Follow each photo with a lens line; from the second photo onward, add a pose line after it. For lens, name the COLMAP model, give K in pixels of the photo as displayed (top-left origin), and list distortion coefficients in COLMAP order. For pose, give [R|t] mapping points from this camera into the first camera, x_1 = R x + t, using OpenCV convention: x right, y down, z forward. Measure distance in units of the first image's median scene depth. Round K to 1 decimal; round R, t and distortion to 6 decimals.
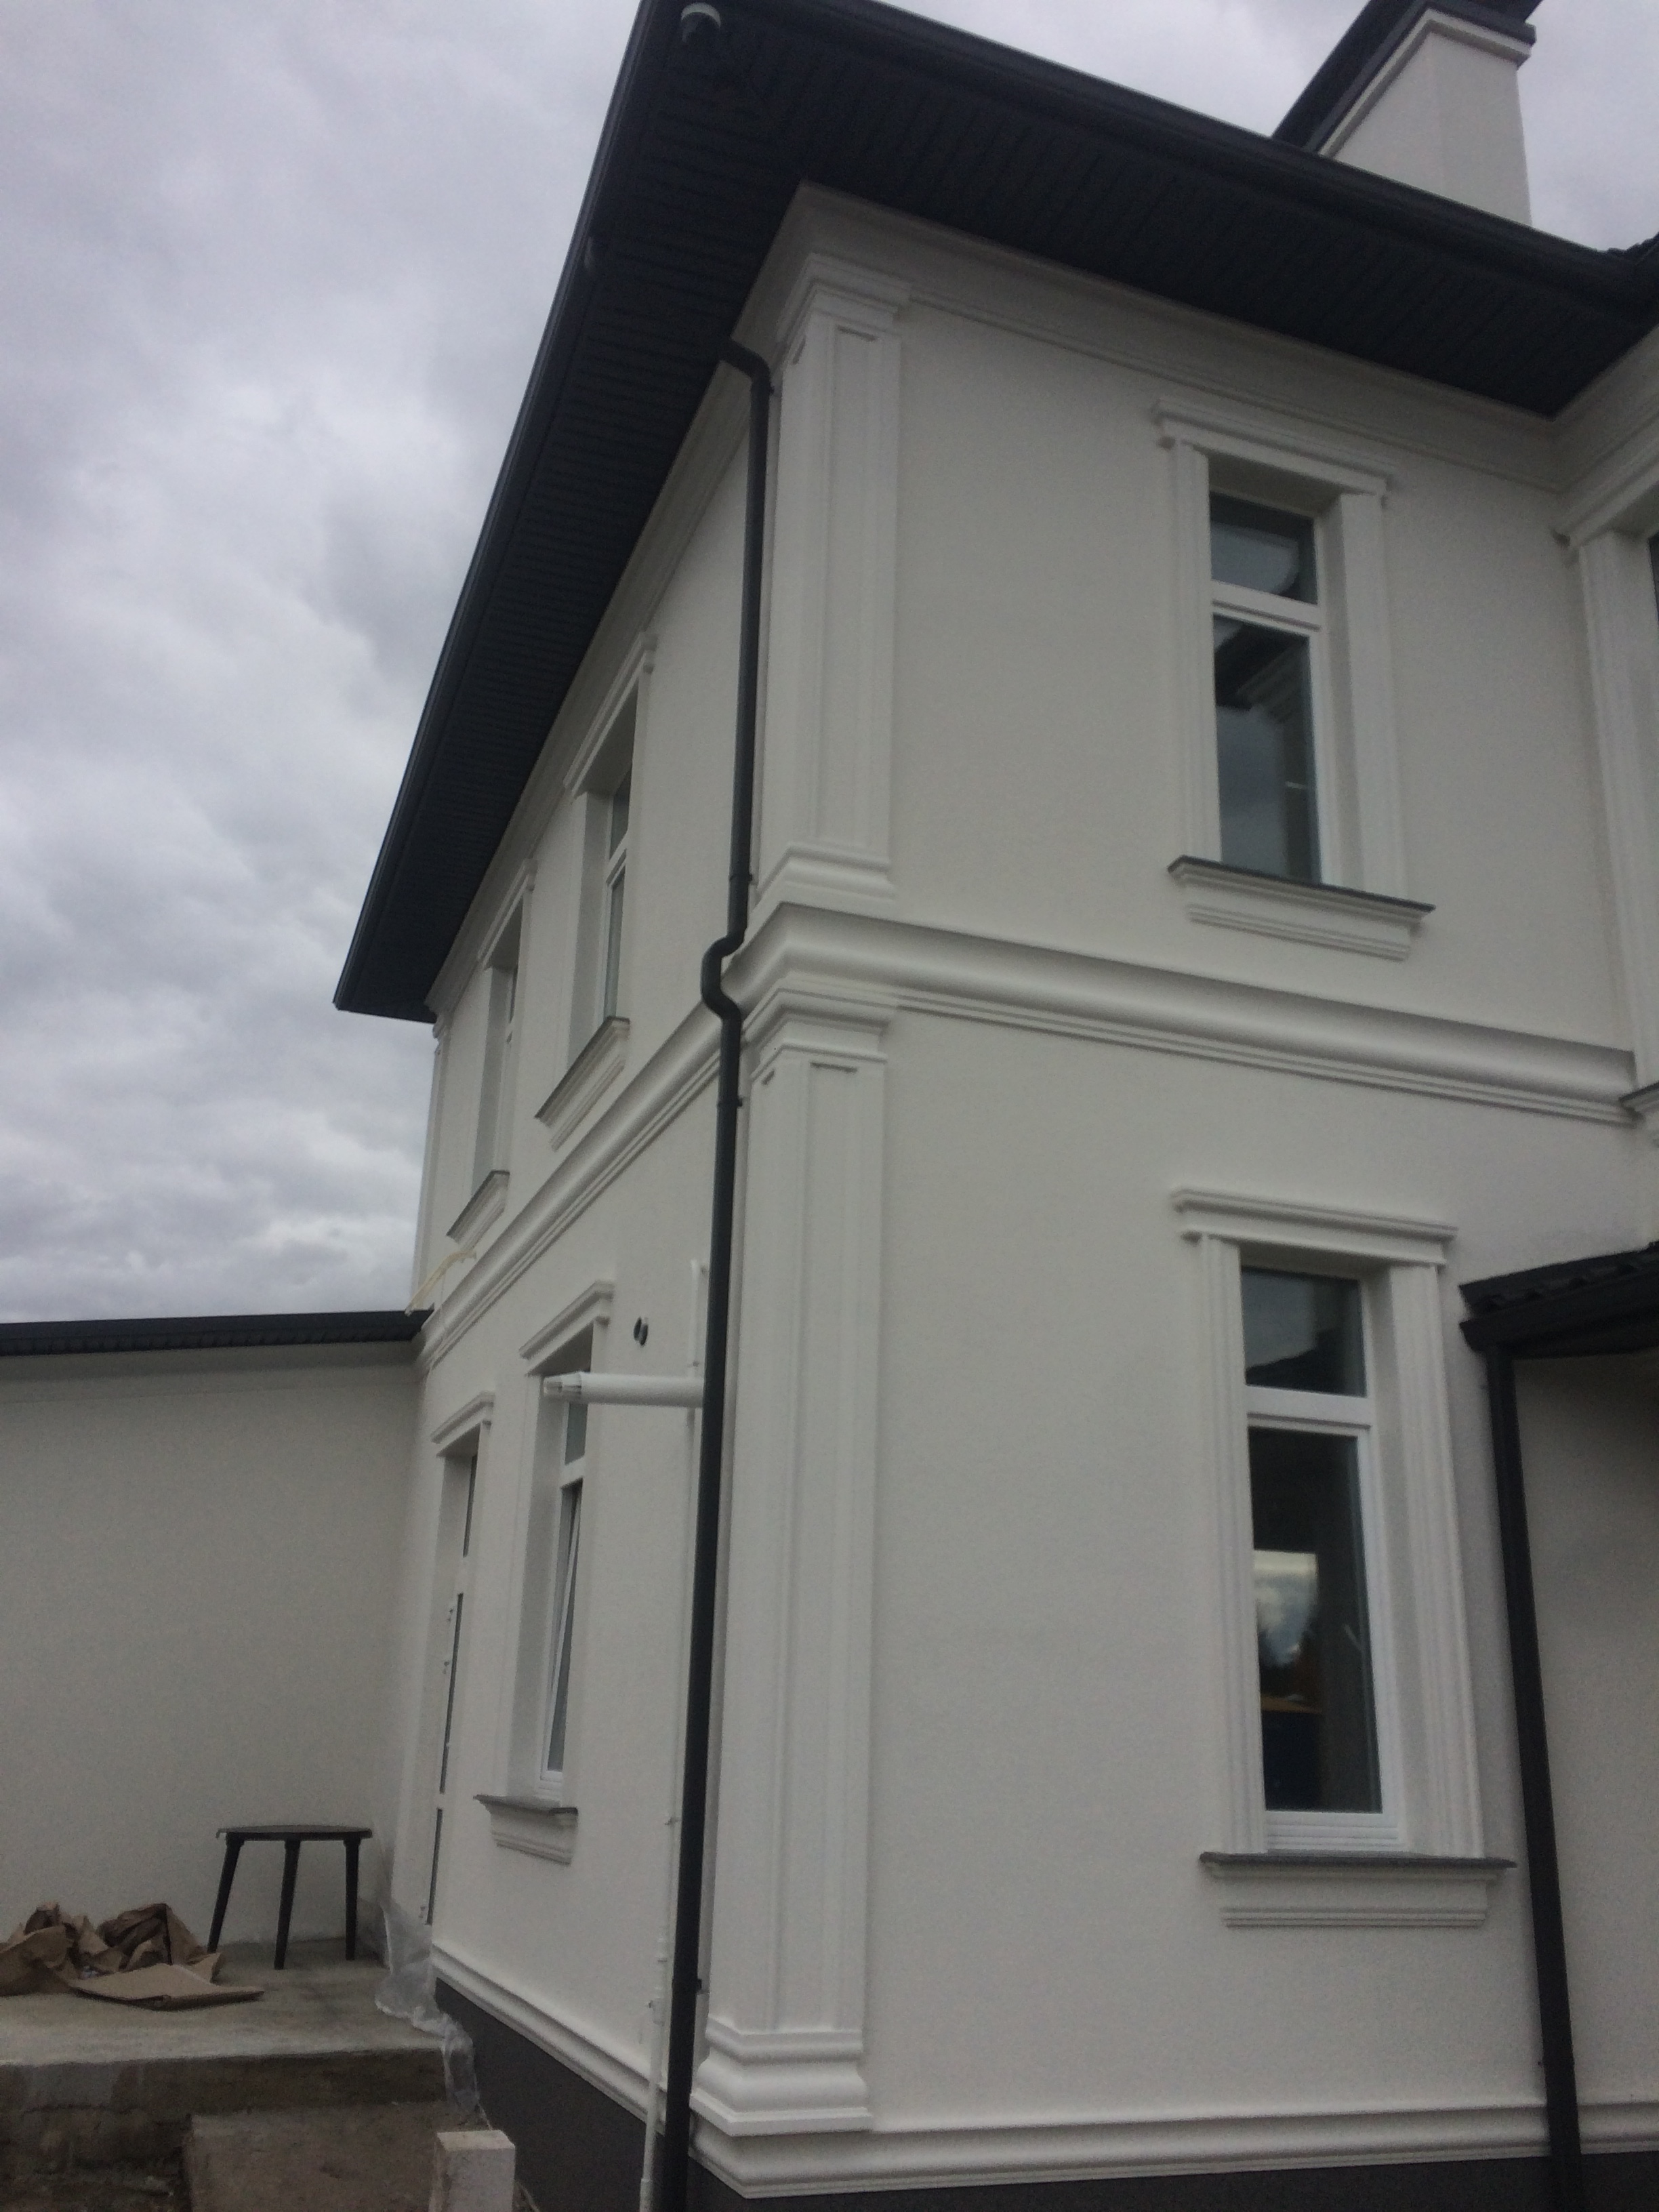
lens RADIAL K [[1871.9, 0, 833.9], [0, 1871.9, 1118.7], [0, 0, 1]] dist [0.082993, -0.091515]
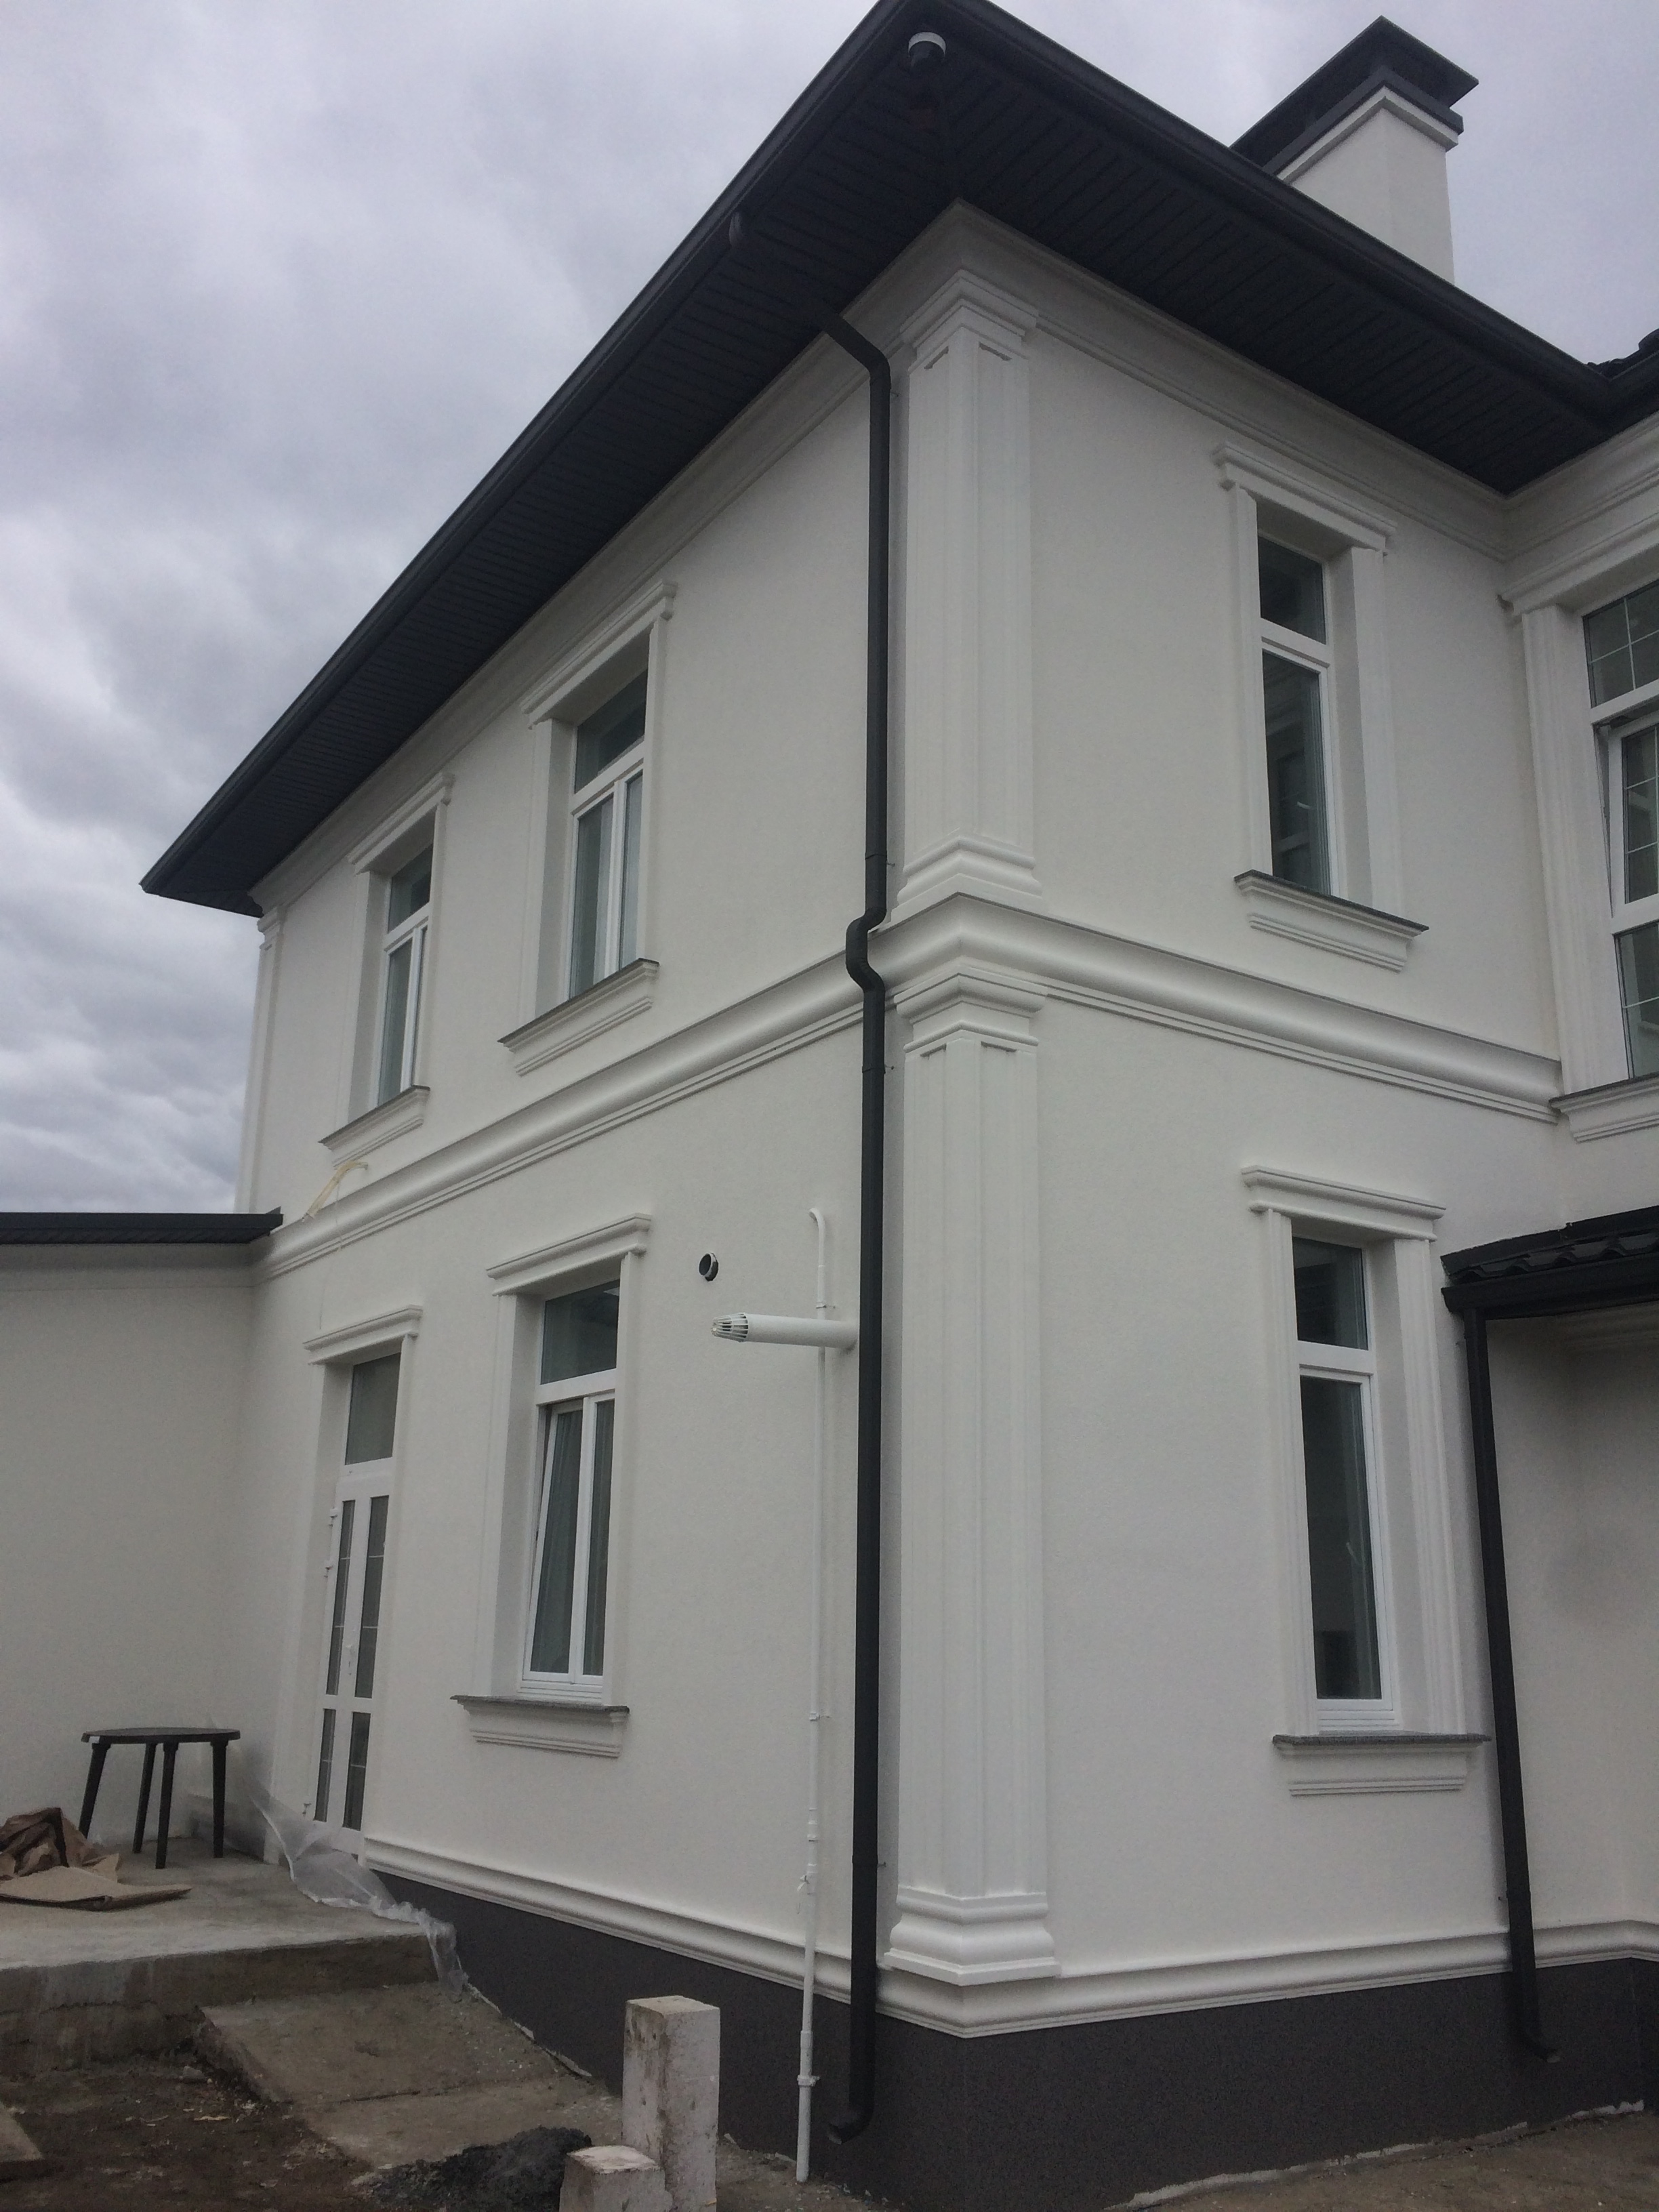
lens RADIAL K [[1883.4, 0, 821.0], [0, 1883.4, 1117.7], [0, 0, 1]] dist [0.084360, -0.101050]
pose [[0.971746, 0.052415, 0.230136, -0.302263], [-0.065266, 0.996684, 0.048586, -0.028386], [-0.226826, -0.062233, 0.971945, -0.050904]]
